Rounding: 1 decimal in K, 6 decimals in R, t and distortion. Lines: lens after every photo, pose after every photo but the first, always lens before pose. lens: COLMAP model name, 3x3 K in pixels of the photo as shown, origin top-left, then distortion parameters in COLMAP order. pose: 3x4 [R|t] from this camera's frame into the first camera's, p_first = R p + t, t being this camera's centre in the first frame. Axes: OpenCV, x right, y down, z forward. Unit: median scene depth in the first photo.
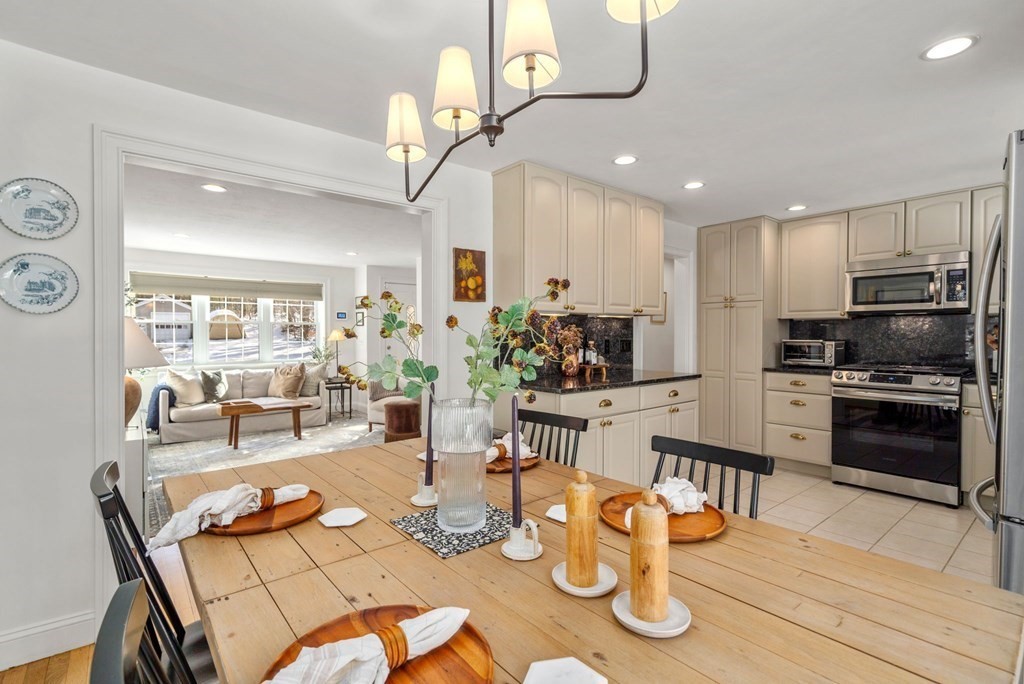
lens RADIAL K [[472.1, 0, 509.9], [0, 472.1, 342.6], [0, 0, 1]] dist [-0.001116, -0.000500]
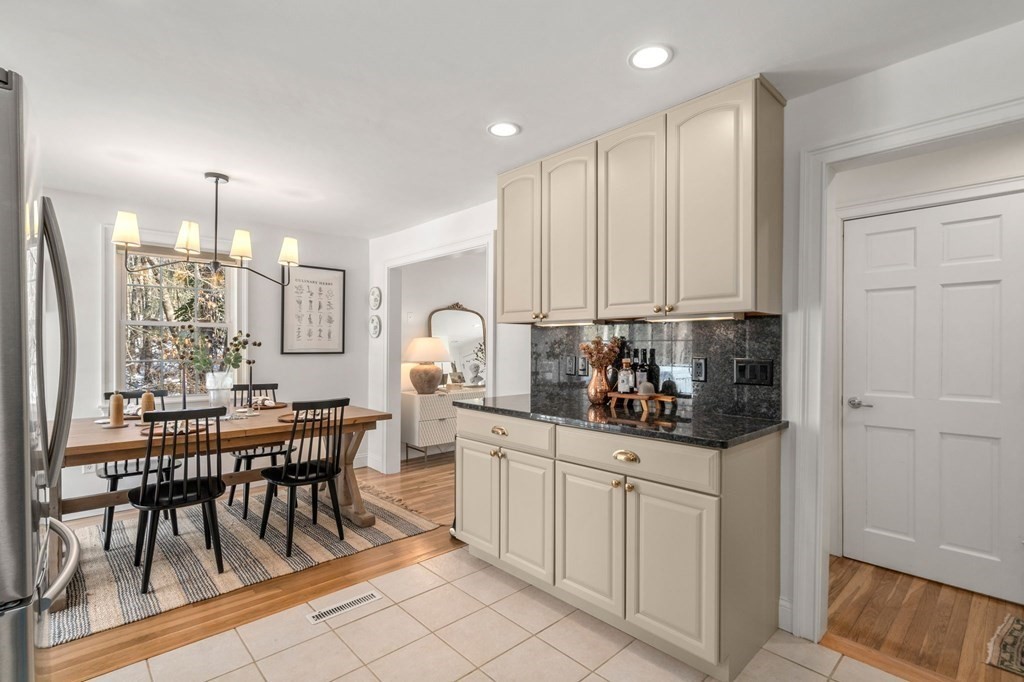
lens RADIAL K [[472.1, 0, 512.7], [0, 472.1, 347.0], [0, 0, 1]] dist [-0.001116, -0.000500]
pose [[0.052522, 0.004335, -0.998610, 0.793820], [-0.015785, 0.999869, 0.003511, -0.019048], [0.998495, 0.015579, 0.052584, 0.736205]]
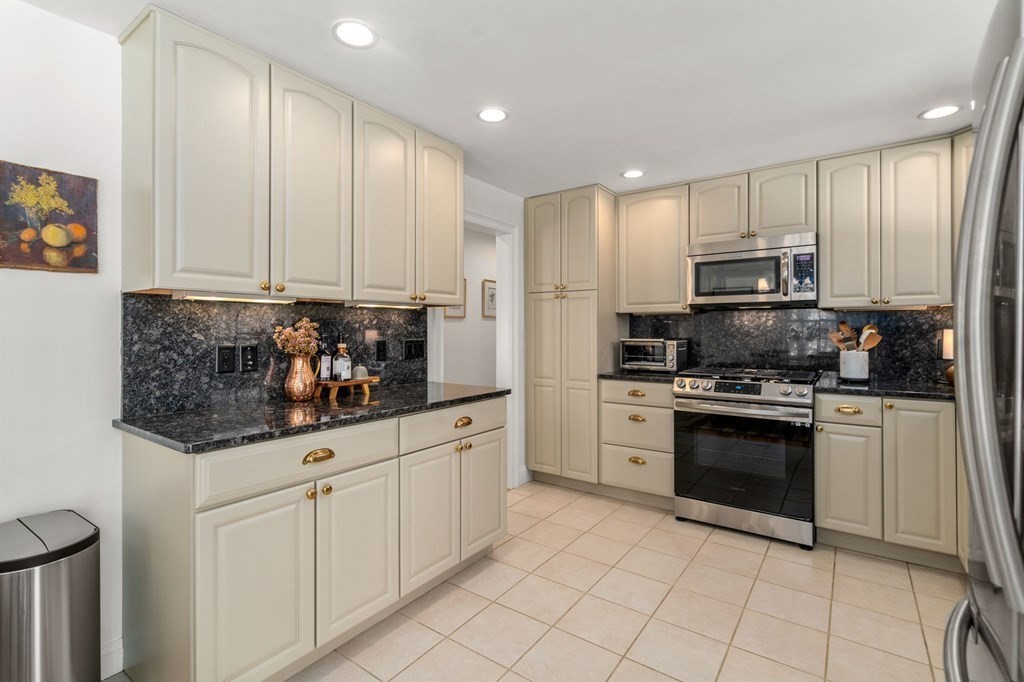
lens RADIAL K [[472.1, 0, 510.7], [0, 472.1, 332.2], [0, 0, 1]] dist [-0.001116, -0.000500]
pose [[0.967138, -0.002313, 0.254242, 0.213869], [0.006231, 0.999874, -0.014608, -0.007359], [-0.254176, 0.015712, 0.967030, 0.297486]]
